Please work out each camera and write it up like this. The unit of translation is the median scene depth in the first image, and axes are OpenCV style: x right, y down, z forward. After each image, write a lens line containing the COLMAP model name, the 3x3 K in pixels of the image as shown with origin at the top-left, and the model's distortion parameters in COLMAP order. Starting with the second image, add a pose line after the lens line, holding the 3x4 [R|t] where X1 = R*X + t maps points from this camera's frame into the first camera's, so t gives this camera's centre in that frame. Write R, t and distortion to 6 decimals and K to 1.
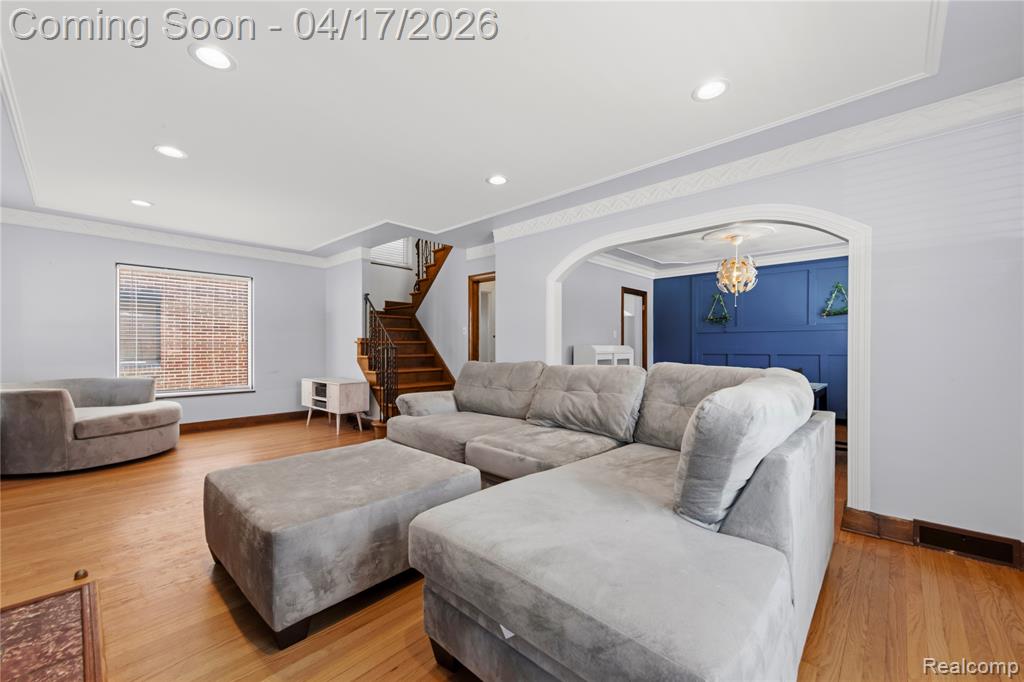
lens RADIAL K [[408.1, 0, 515.1], [0, 408.1, 344.6], [0, 0, 1]] dist [0.014077, -0.000022]
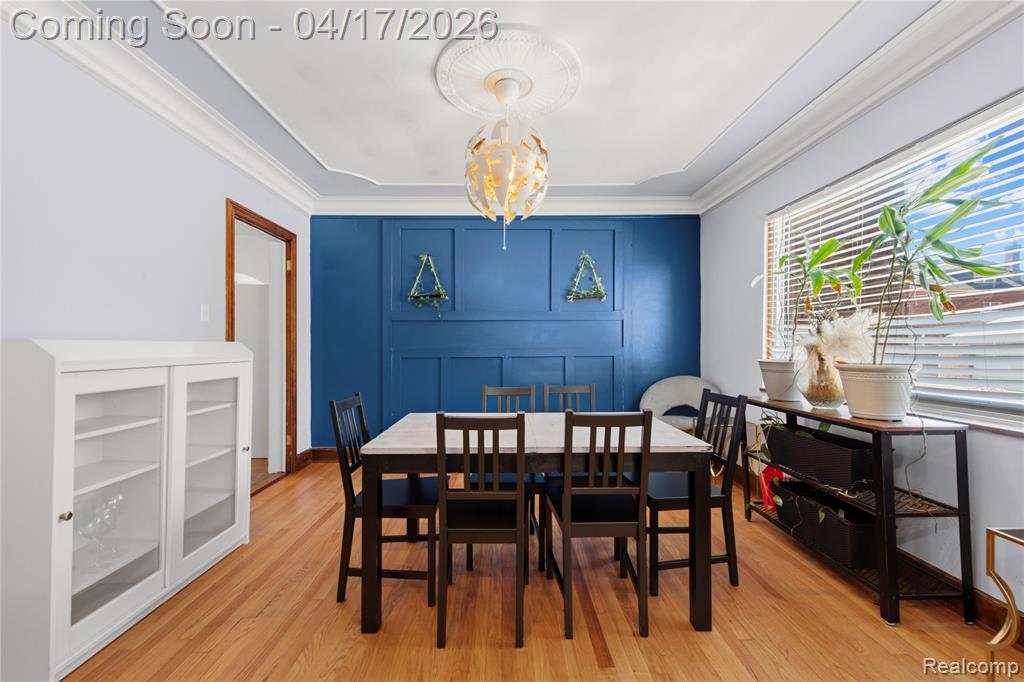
lens RADIAL K [[408.1, 0, 509.9], [0, 408.1, 340.7], [0, 0, 1]] dist [0.014077, -0.000022]
pose [[0.719403, 0.005249, 0.694573, 0.245117], [-0.000284, 0.999974, -0.007263, 0.005004], [-0.694593, 0.005027, 0.719385, 0.689771]]
